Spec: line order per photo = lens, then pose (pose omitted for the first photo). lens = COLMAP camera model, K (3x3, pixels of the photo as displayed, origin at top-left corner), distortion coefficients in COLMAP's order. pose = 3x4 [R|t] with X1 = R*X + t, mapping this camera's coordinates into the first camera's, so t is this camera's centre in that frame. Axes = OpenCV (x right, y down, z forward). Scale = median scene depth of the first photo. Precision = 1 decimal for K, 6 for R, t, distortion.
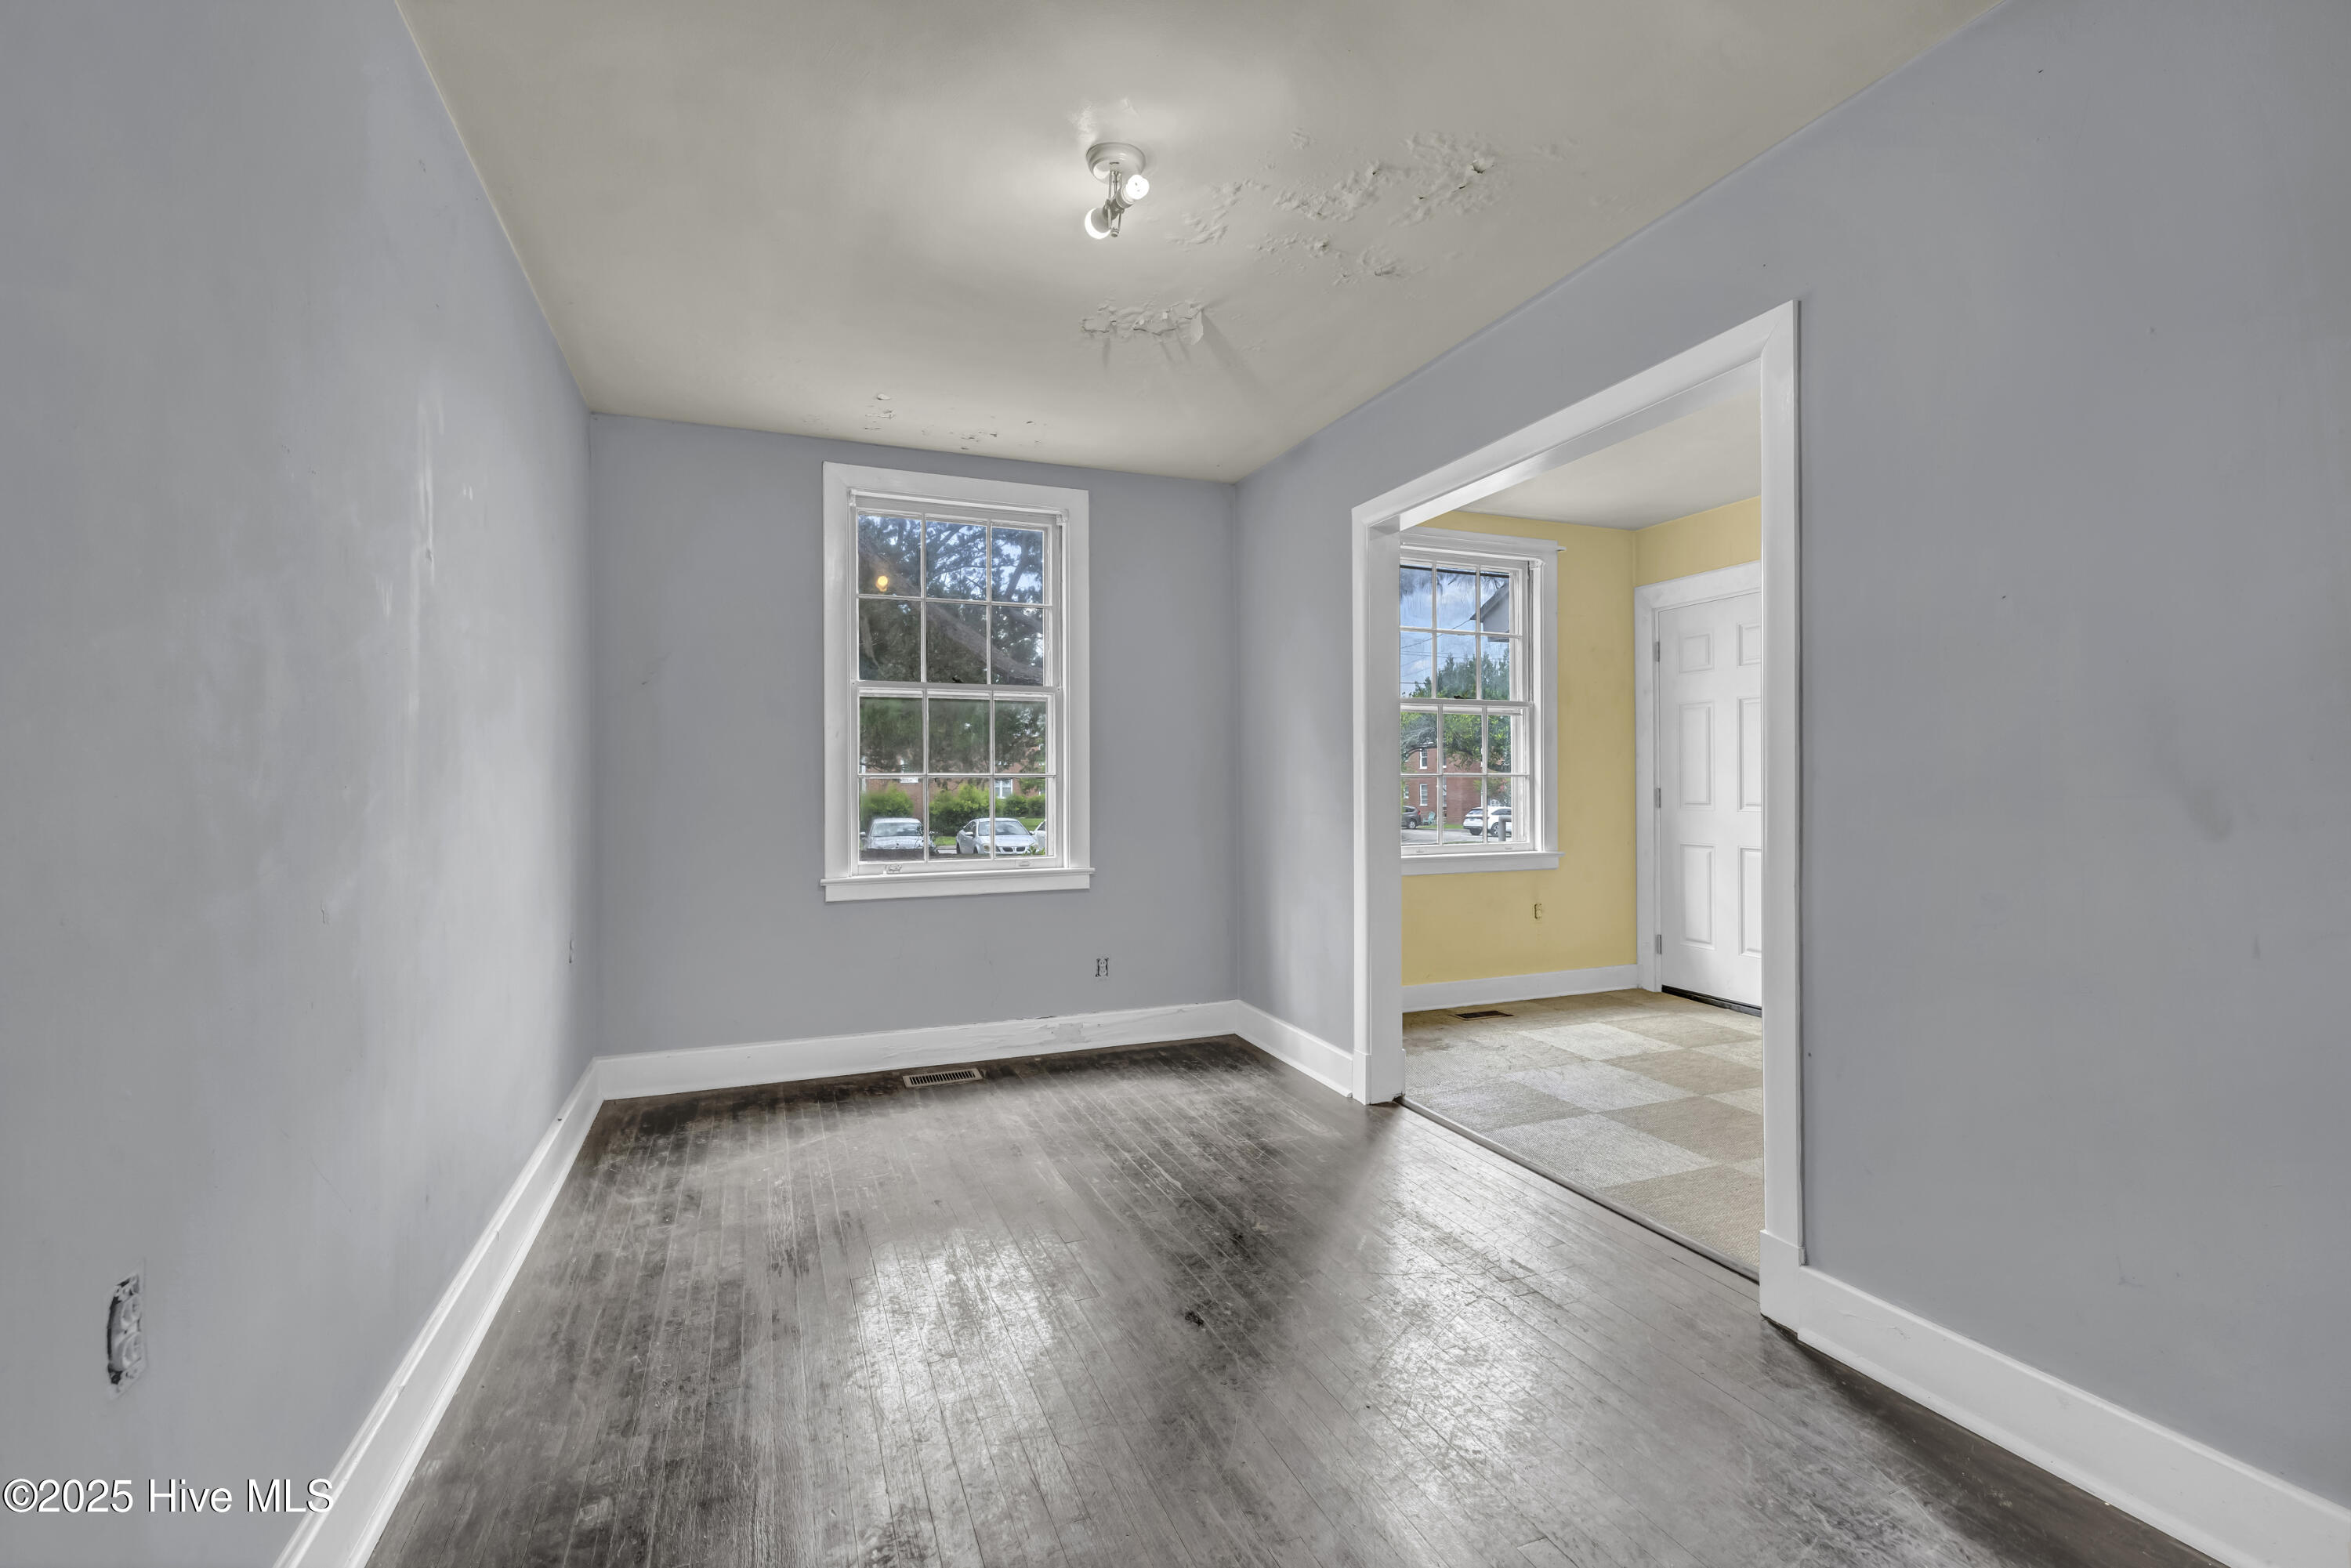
lens RADIAL K [[1008.3, 0, 1164.3], [0, 1008.3, 777.9], [0, 0, 1]] dist [0.001683, 0.000272]
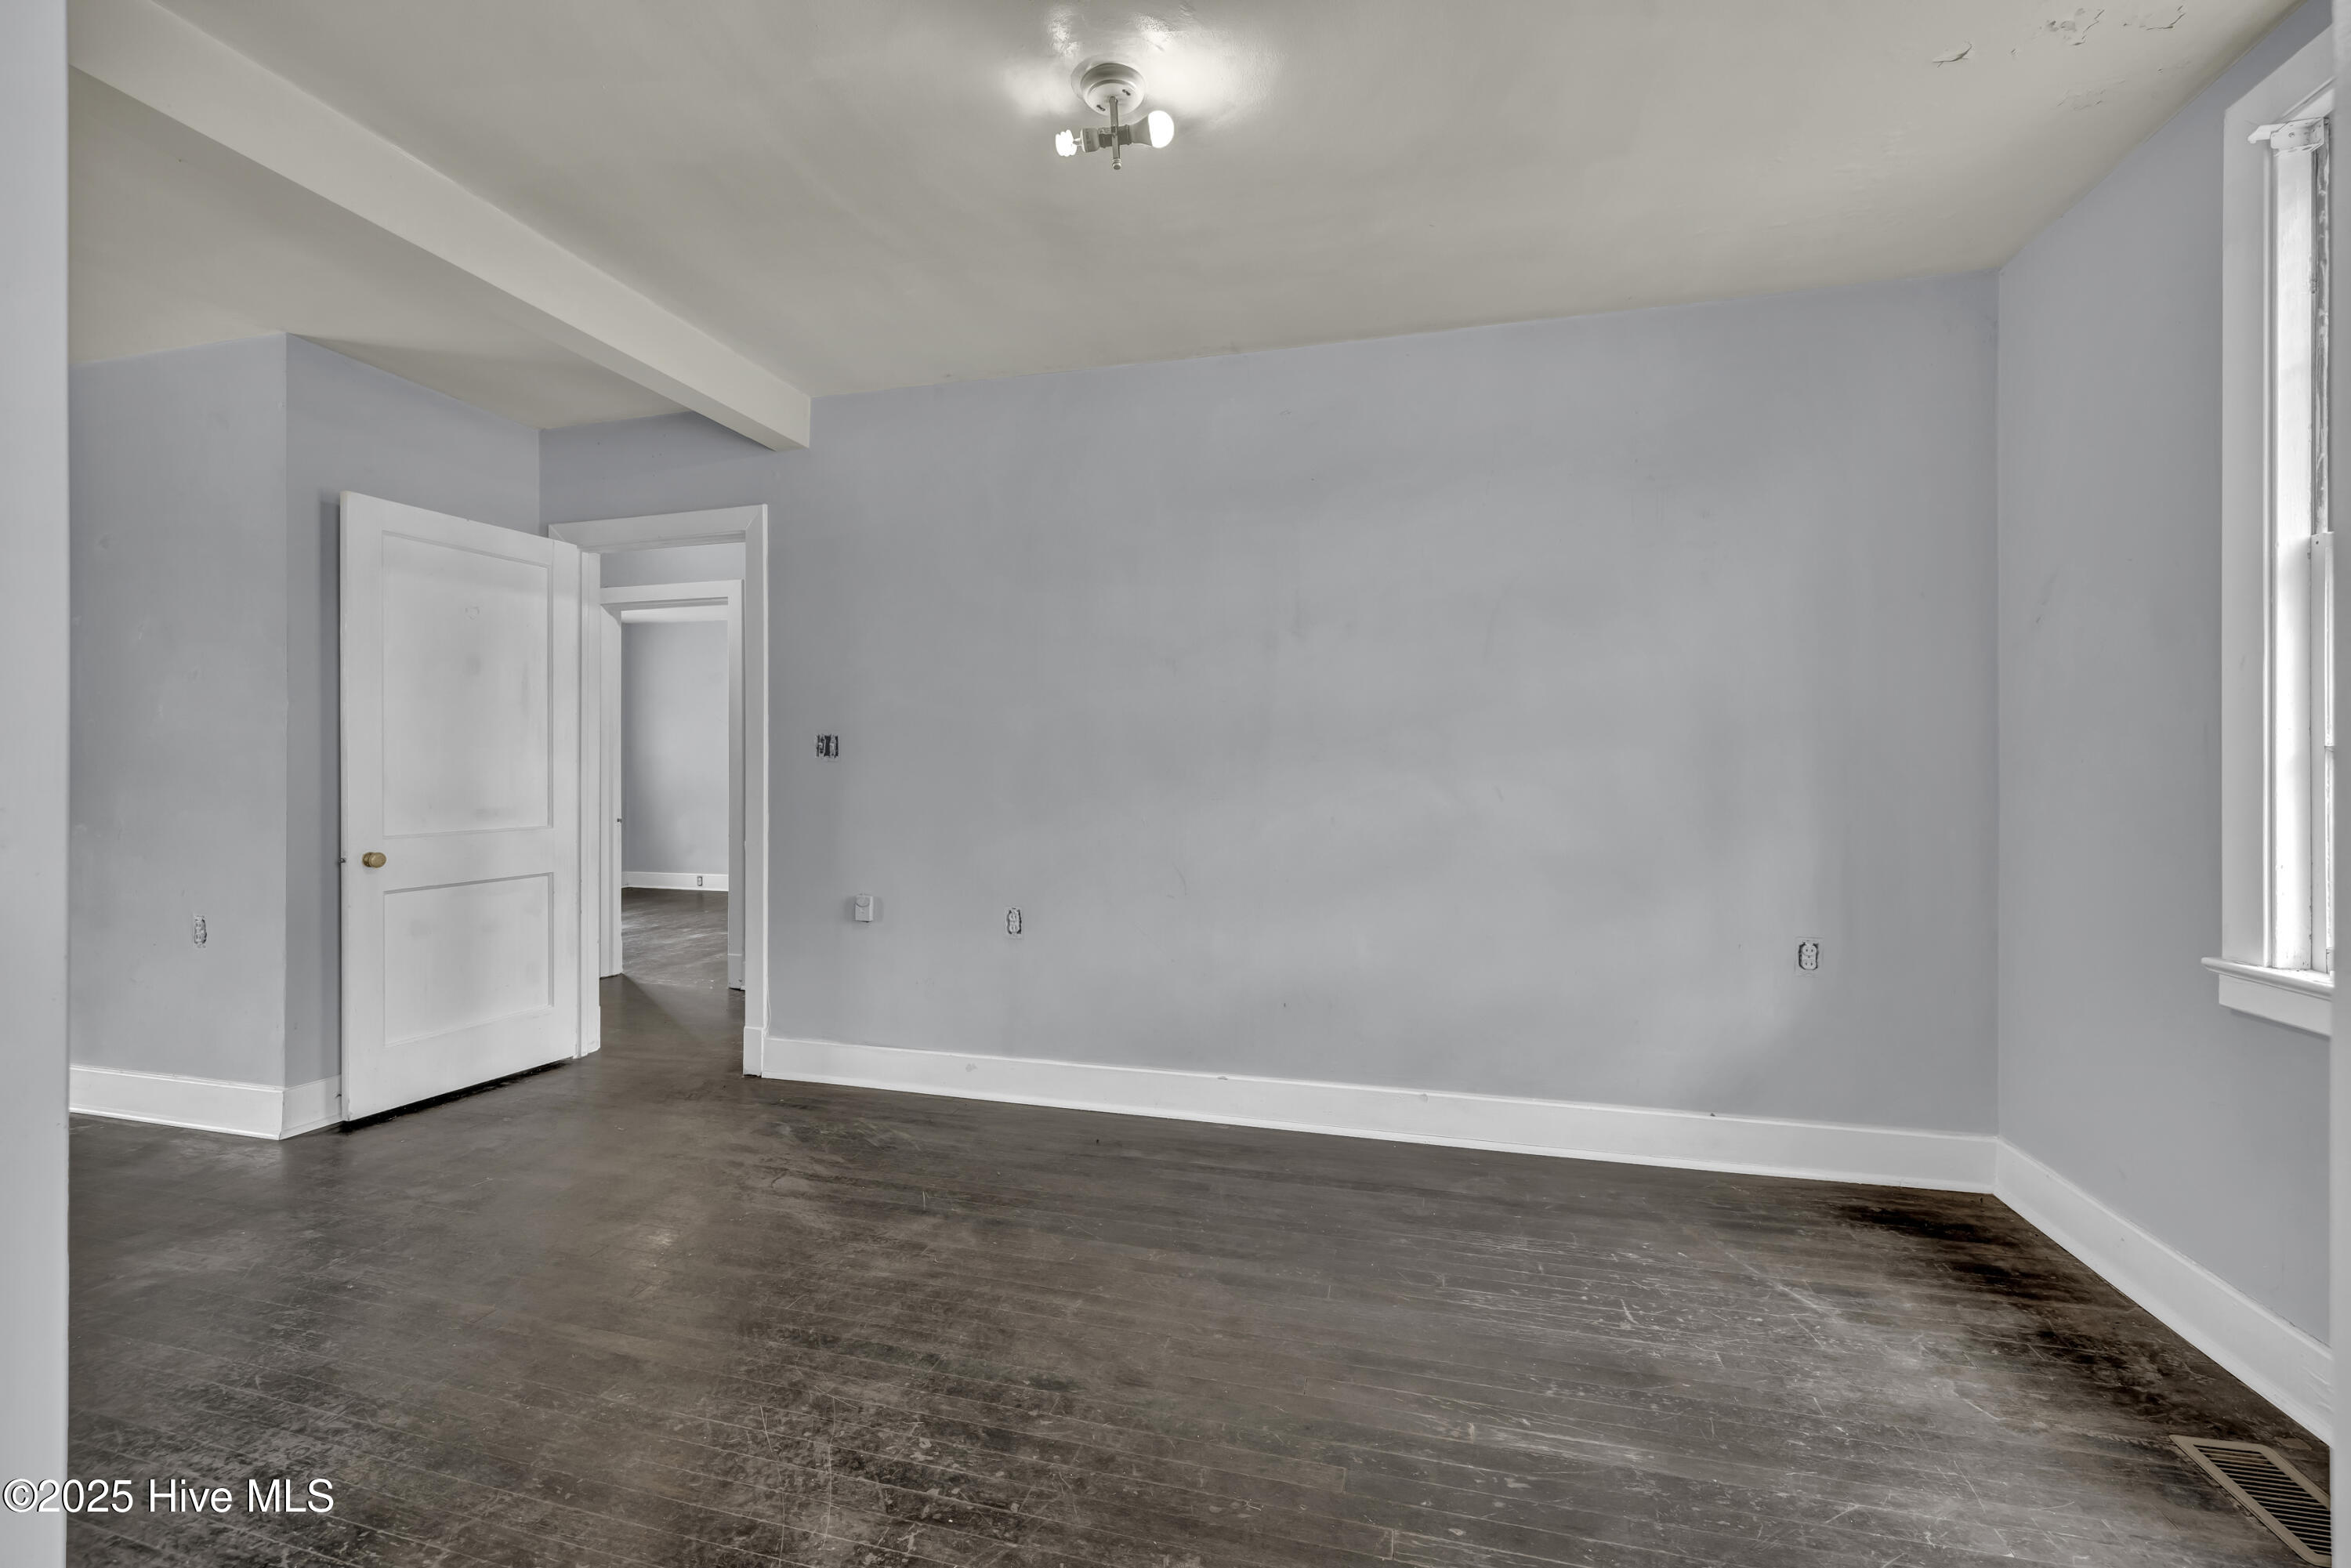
lens RADIAL K [[993.2, 0, 1165.1], [0, 993.2, 773.4], [0, 0, 1]] dist [0.000739, 0.000432]
pose [[-0.597353, 0.009577, -0.801921, 0.386498], [0.007551, 0.999952, 0.006317, 0.001838], [0.801943, -0.002282, -0.597396, 0.939864]]
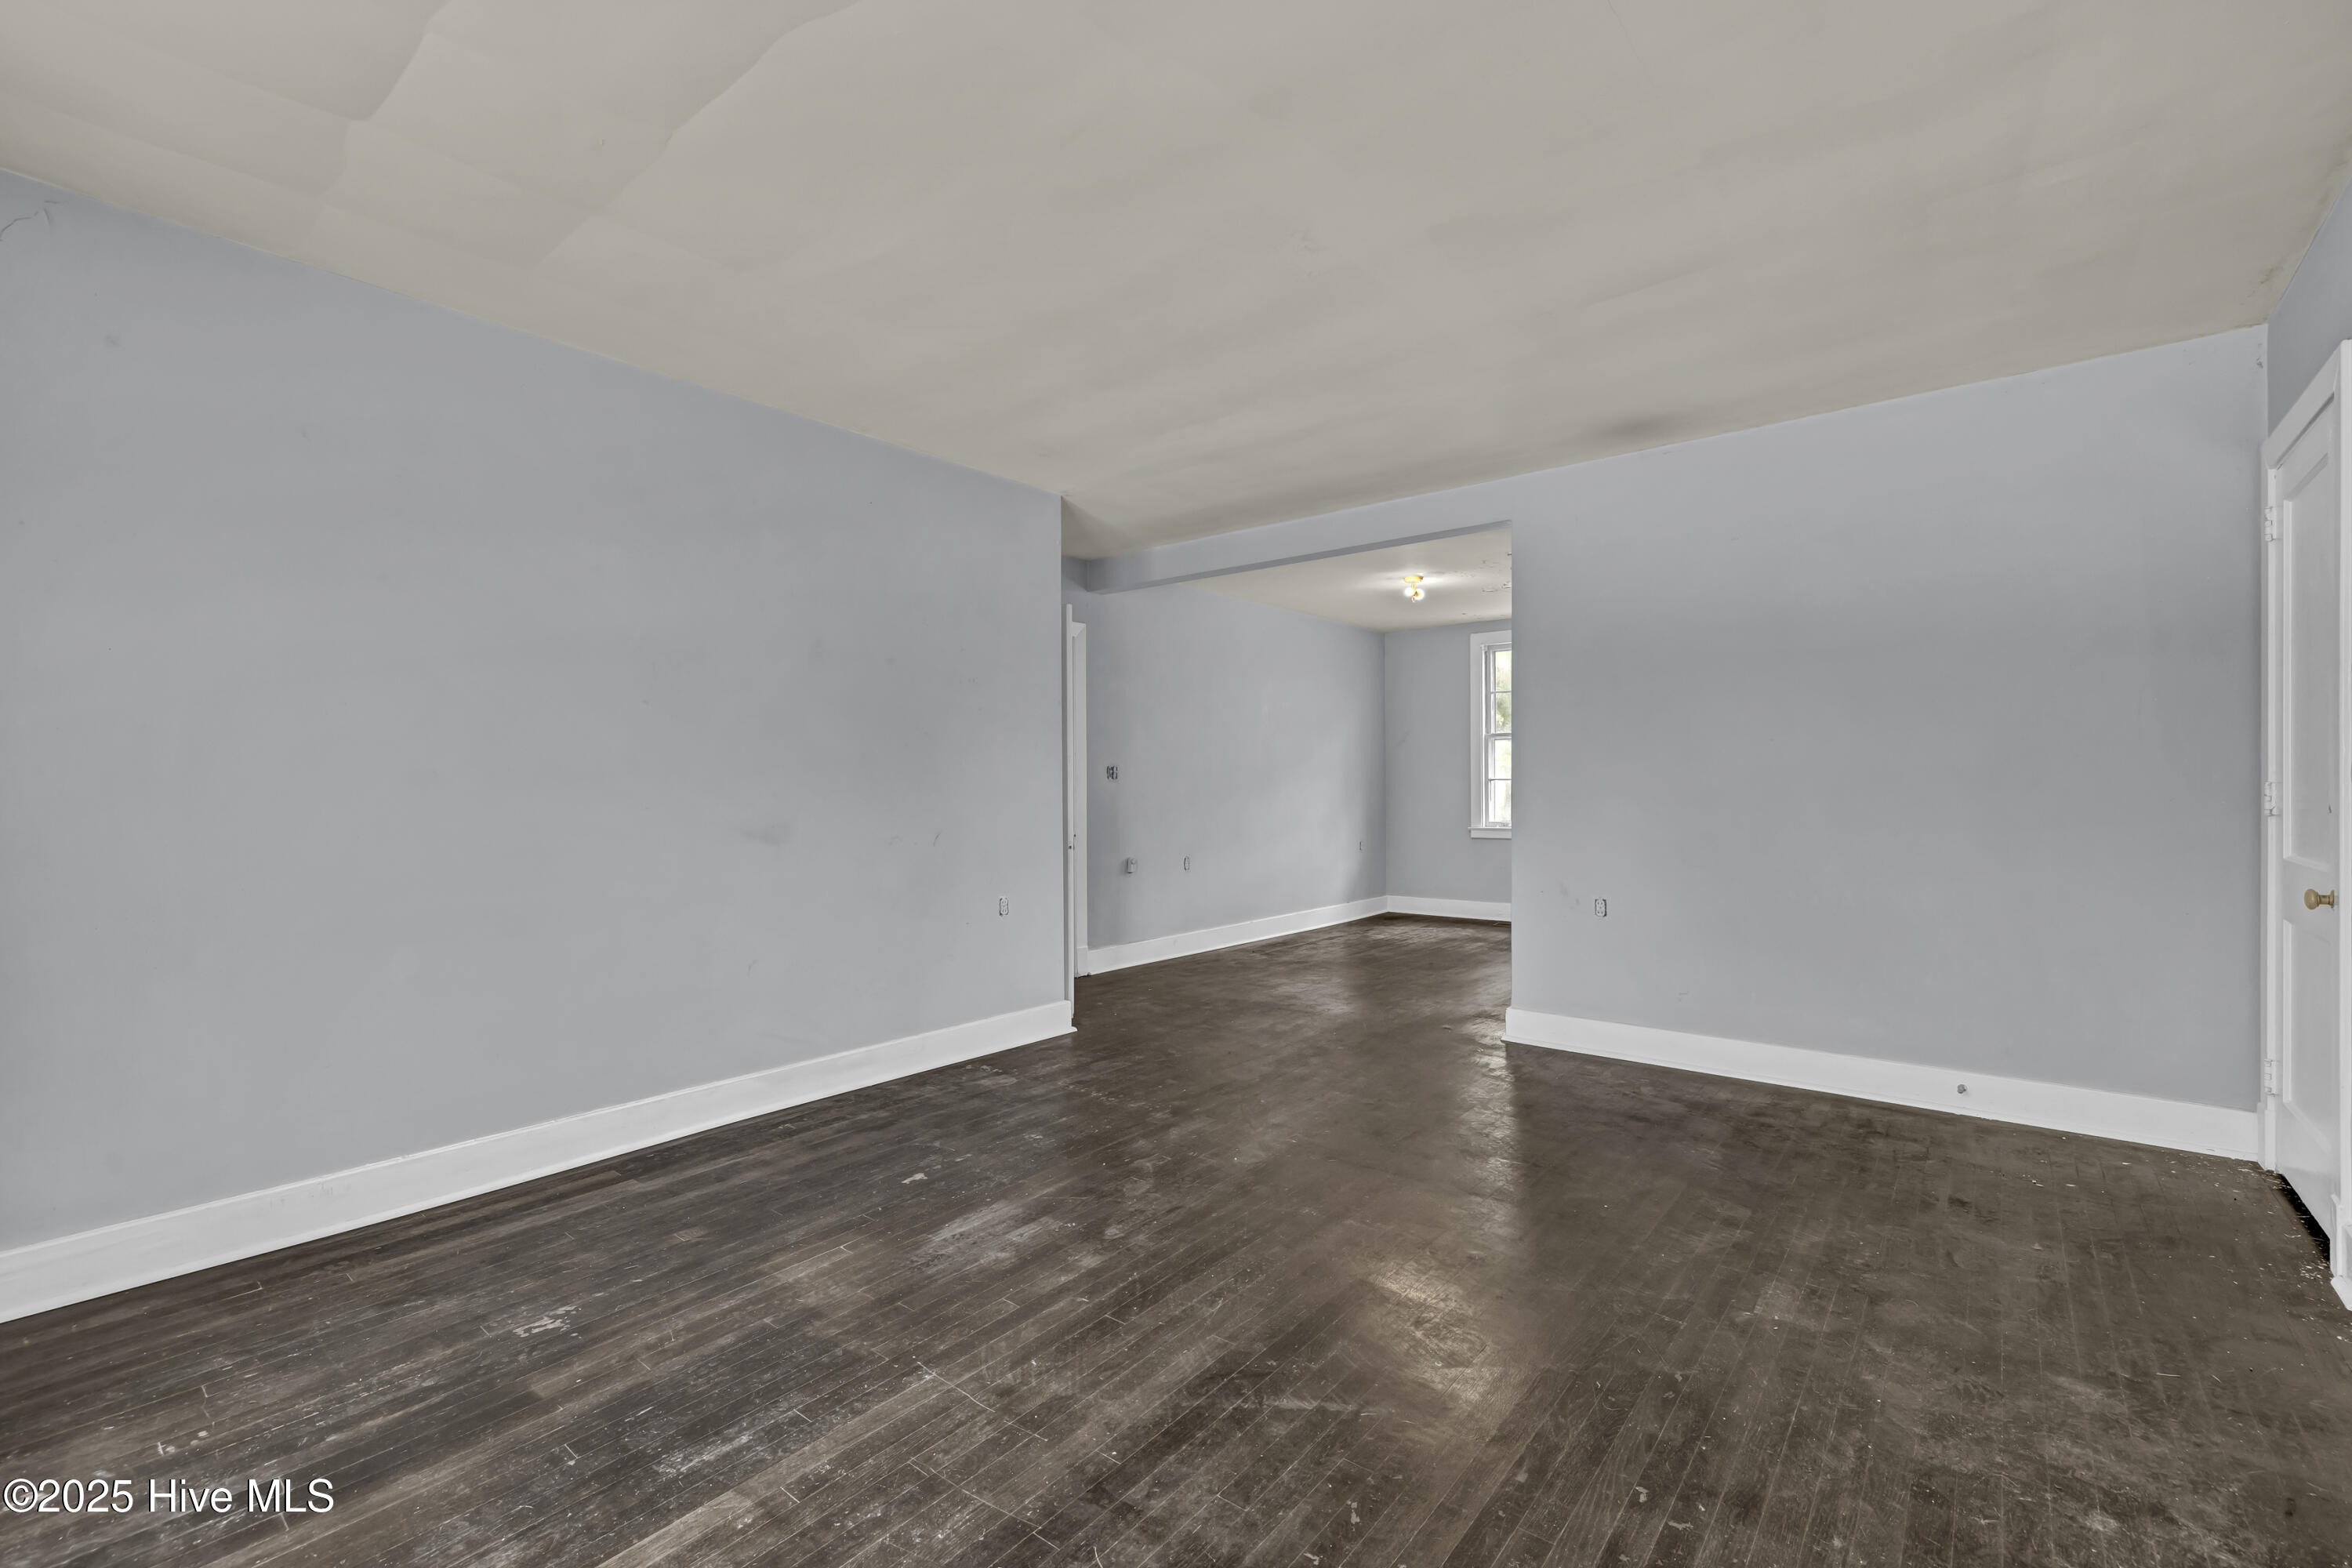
lens RADIAL K [[1008.7, 0, 1164.8], [0, 1008.7, 777.9], [0, 0, 1]] dist [0.001683, 0.000272]
pose [[0.478671, -0.003829, -0.877986, 1.348756], [0.008639, 0.999963, 0.000349, -0.012718], [0.877952, -0.007752, 0.478686, -0.663593]]
